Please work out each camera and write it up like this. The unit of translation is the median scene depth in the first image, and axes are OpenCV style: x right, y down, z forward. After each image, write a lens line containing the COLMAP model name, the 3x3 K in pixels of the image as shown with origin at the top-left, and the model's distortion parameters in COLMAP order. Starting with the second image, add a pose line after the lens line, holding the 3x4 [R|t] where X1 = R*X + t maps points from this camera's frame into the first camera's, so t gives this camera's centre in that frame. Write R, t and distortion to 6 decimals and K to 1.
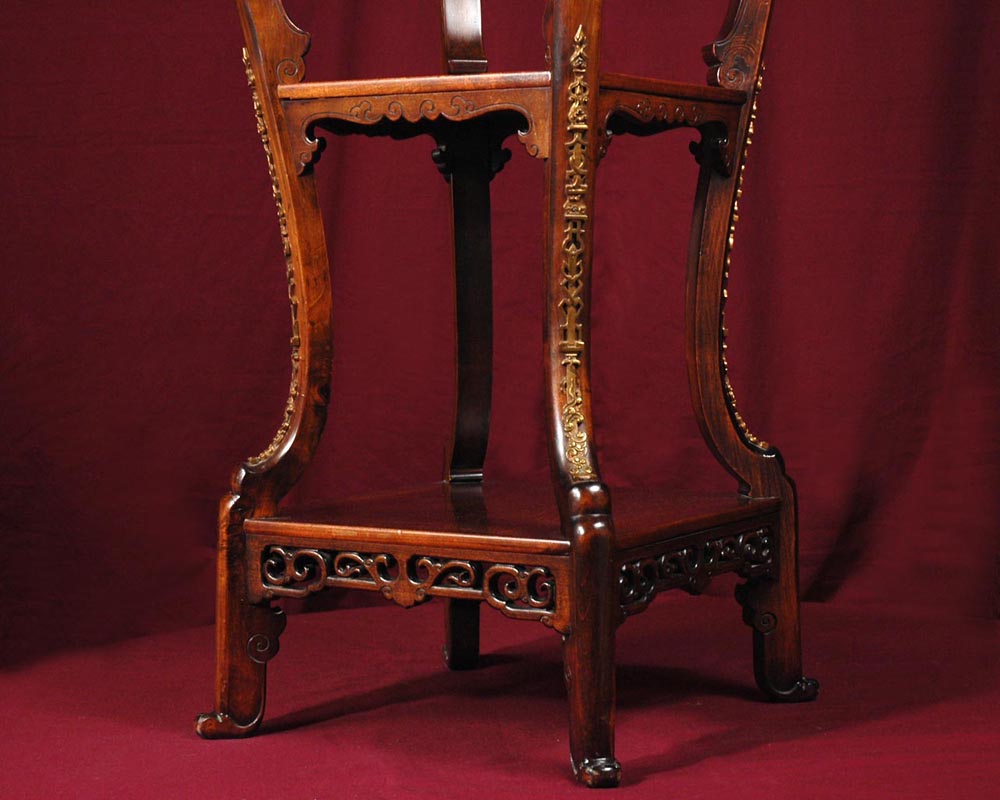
lens RADIAL K [[2194.1, 0, 549.1], [0, 2194.1, 398.5], [0, 0, 1]] dist [0.038814, 0.308277]
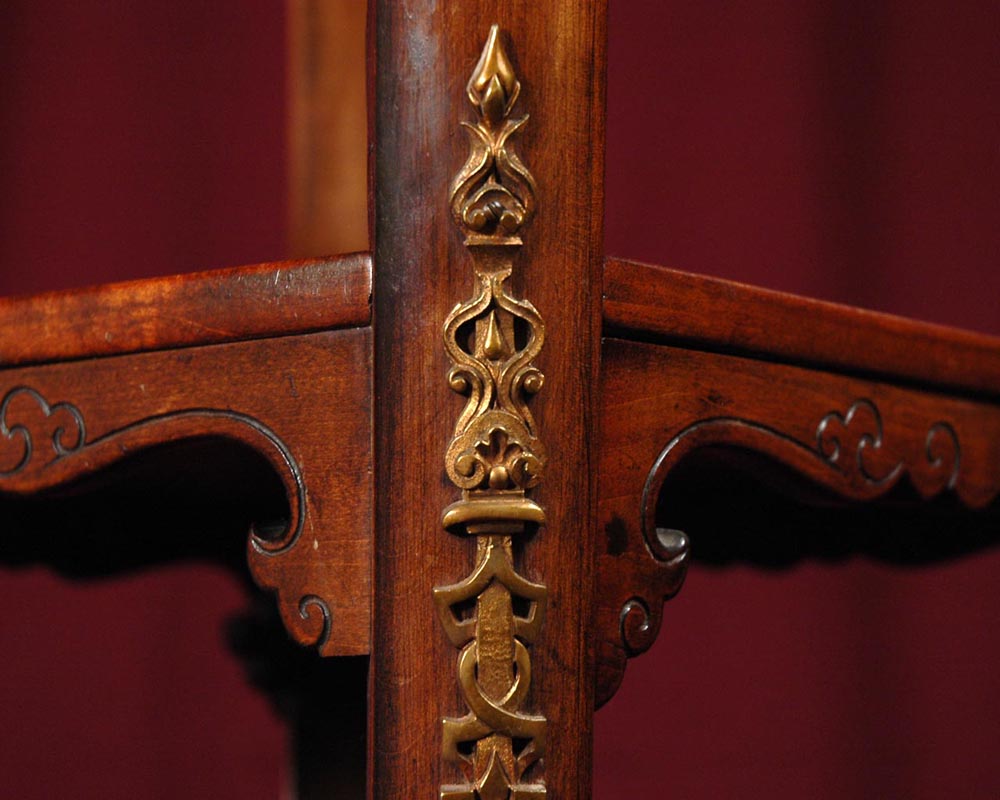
lens RADIAL K [[3274.4, 0, 532.4], [0, 3274.4, 399.3], [0, 0, 1]] dist [0.167520, 1.311797]
pose [[0.991476, -0.009864, -0.129919, 0.054300], [-0.013556, 0.983909, -0.178157, -0.073730], [0.129585, 0.178400, 0.975388, 0.652366]]
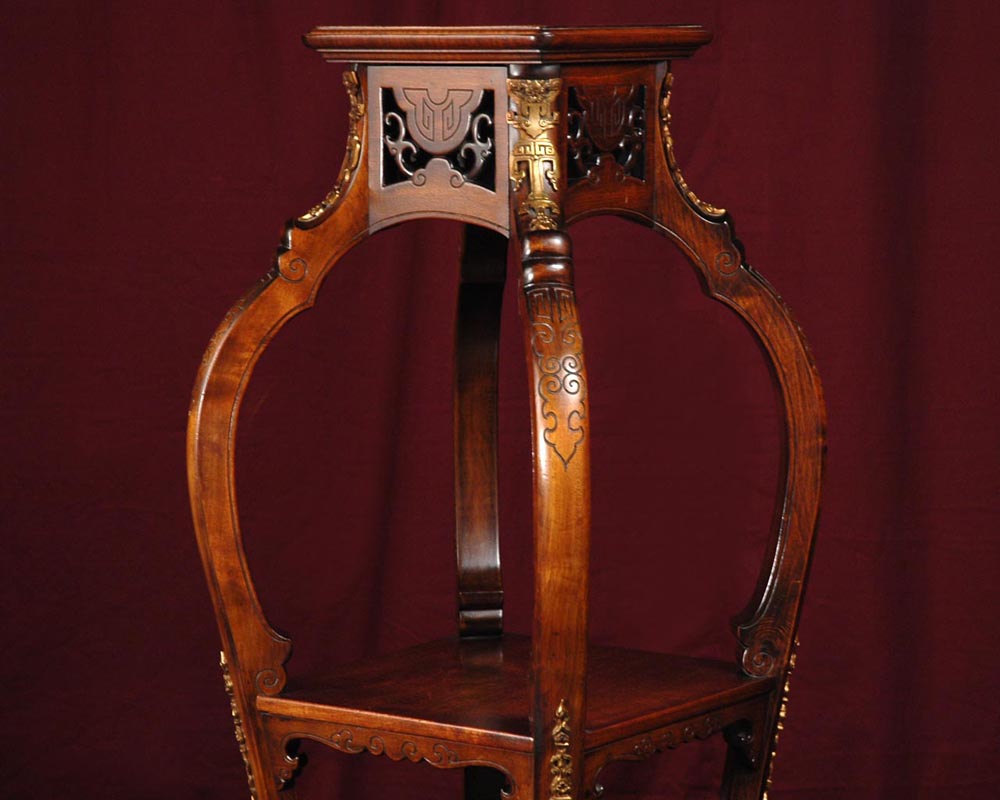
lens RADIAL K [[3274.4, 0, 532.4], [0, 3274.4, 399.3], [0, 0, 1]] dist [0.167520, 1.311797]
pose [[0.996051, 0.011880, -0.087982, 0.115765], [-0.007790, 0.998879, 0.046688, -0.339848], [0.088438, -0.045819, 0.995027, -0.374329]]
